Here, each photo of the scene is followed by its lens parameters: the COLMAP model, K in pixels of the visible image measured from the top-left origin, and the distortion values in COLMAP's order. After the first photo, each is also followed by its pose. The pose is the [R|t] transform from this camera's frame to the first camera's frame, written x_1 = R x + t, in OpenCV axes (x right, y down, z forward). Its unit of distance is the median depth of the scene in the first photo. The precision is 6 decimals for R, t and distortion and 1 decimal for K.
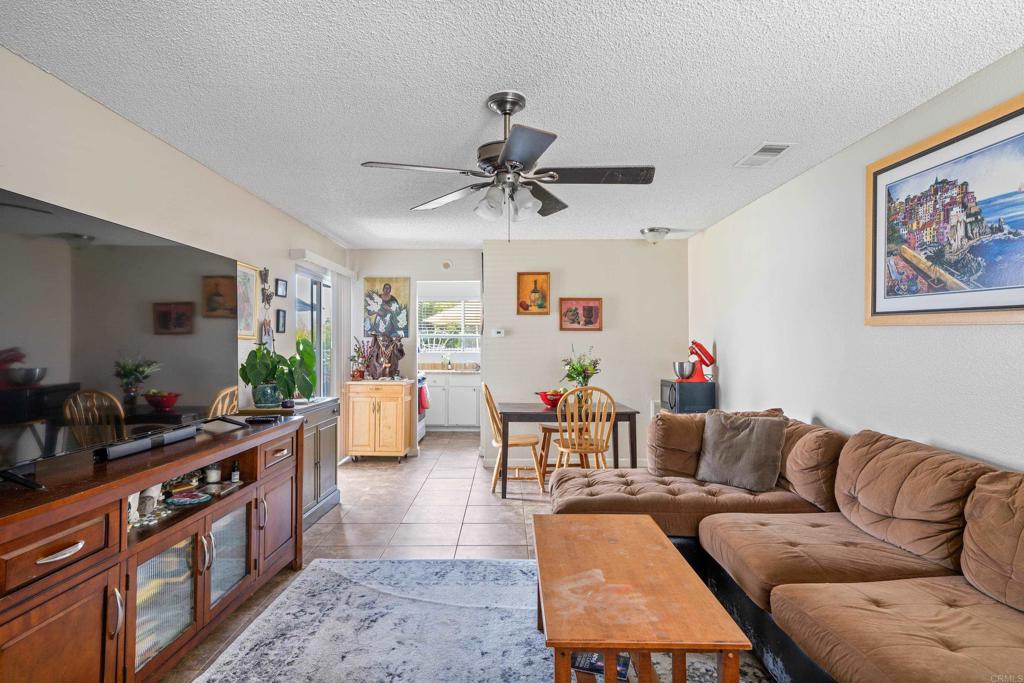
lens RADIAL K [[559.4, 0, 498.5], [0, 559.4, 339.8], [0, 0, 1]] dist [0.004826, 0.016694]
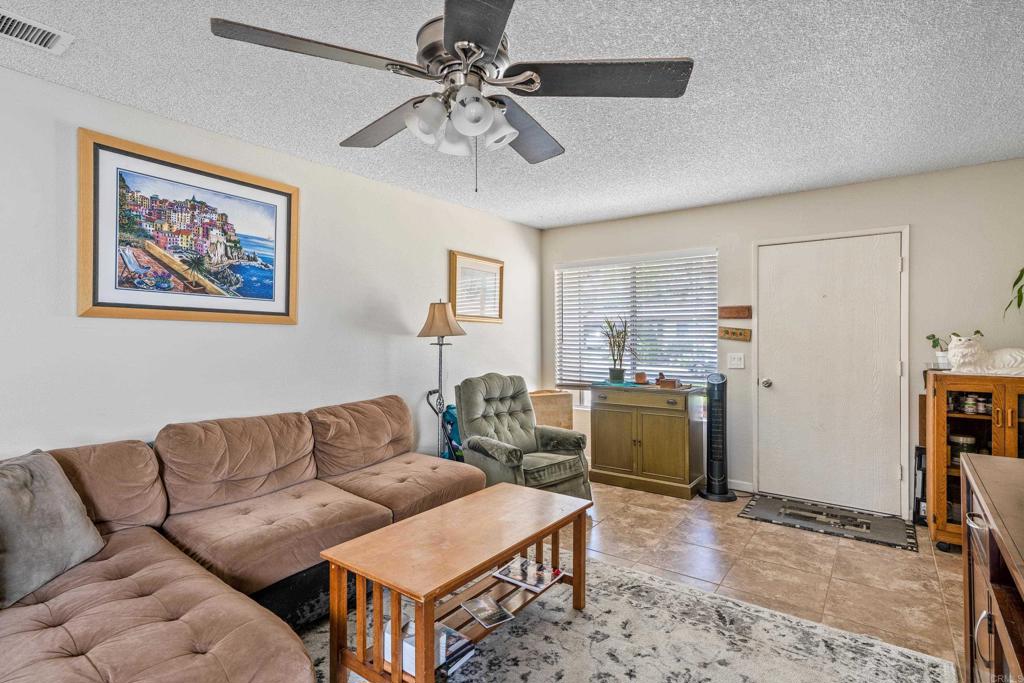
lens RADIAL K [[512.1, 0, 512.0], [0, 512.1, 341.5], [0, 0, 1]] dist [0.018376, 0.001832]
pose [[-0.814602, -0.004448, 0.580004, -0.319144], [0.000641, 0.999963, 0.008569, 0.006262], [-0.580021, 0.007352, -0.814569, 1.221062]]
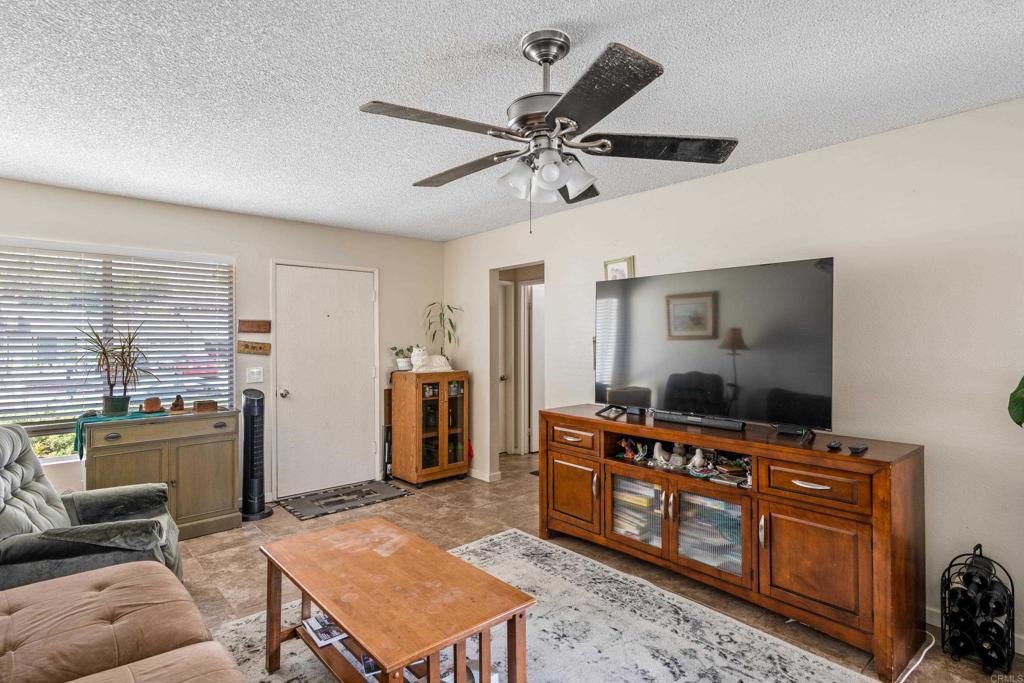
lens RADIAL K [[530.8, 0, 512.0], [0, 530.8, 341.5], [0, 0, 1]] dist [0.018861, 0.009444]
pose [[-0.736180, 0.006604, -0.676754, 0.460845], [0.008693, 0.999962, 0.000302, -0.013458], [0.676730, -0.005660, -0.736209, 1.264836]]
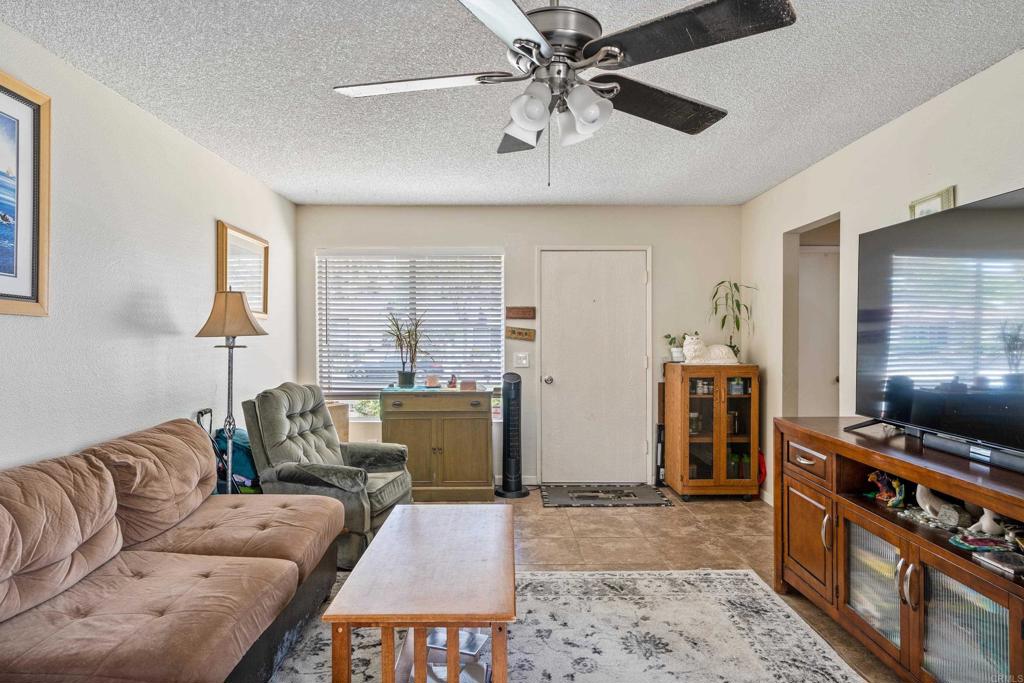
lens RADIAL K [[599.2, 0, 513.6], [0, 599.2, 340.3], [0, 0, 1]] dist [-0.000866, 0.024758]
pose [[-0.999542, 0.002200, -0.030166, 0.068356], [0.002076, 0.999989, 0.004161, 0.009276], [0.030174, 0.004097, -0.999536, 1.407715]]
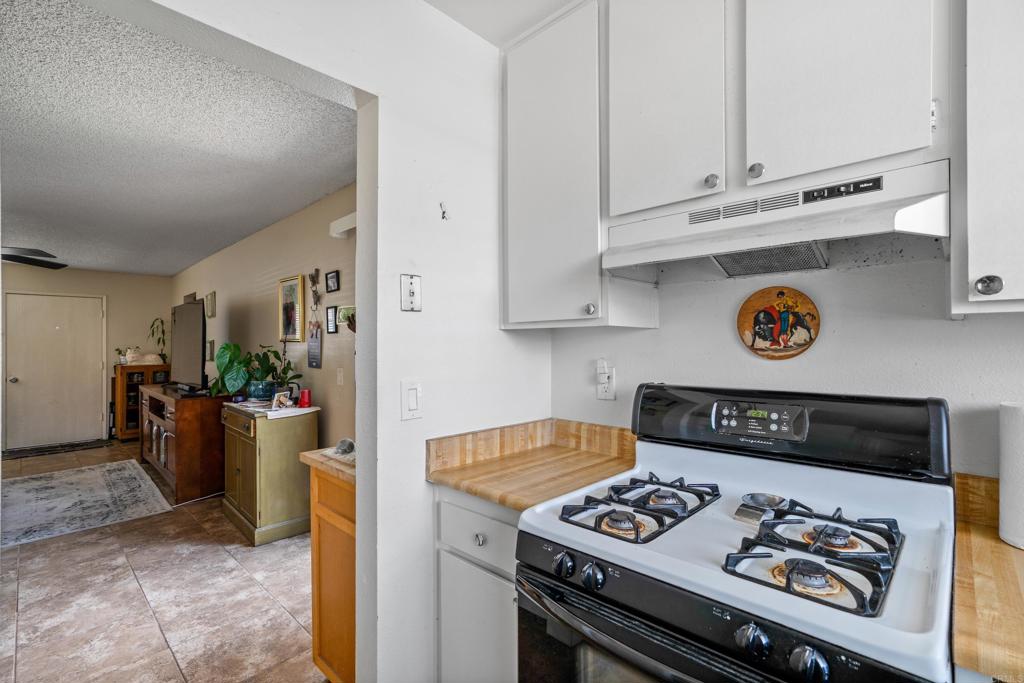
lens RADIAL K [[464.3, 0, 514.3], [0, 464.3, 337.6], [0, 0, 1]] dist [-0.001655, 0.000594]
pose [[-0.680943, -0.002915, -0.732331, -0.081167], [0.014562, 0.999740, -0.017520, 0.015725], [0.732192, -0.022595, -0.680724, 2.615753]]
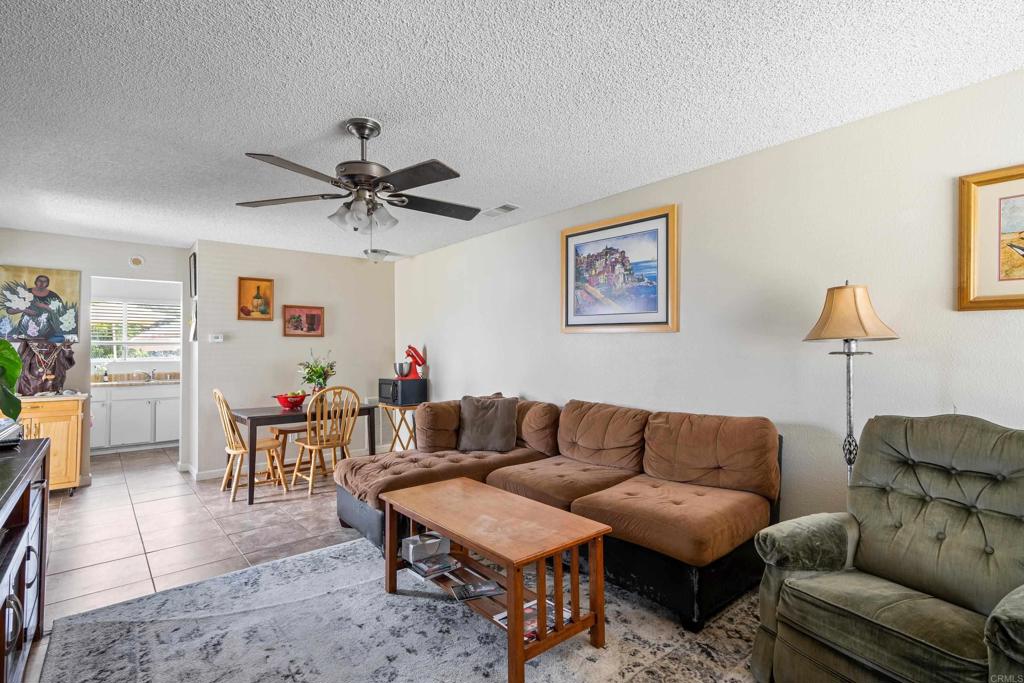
lens RADIAL K [[500.0, 0, 499.9], [0, 500.0, 341.0], [0, 0, 1]] dist [0.000181, 0.015786]
pose [[0.767436, 0.006719, 0.641090, -0.344865], [0.004184, 0.999871, -0.015489, 0.015766], [-0.641112, 0.014569, 0.767309, 0.053340]]
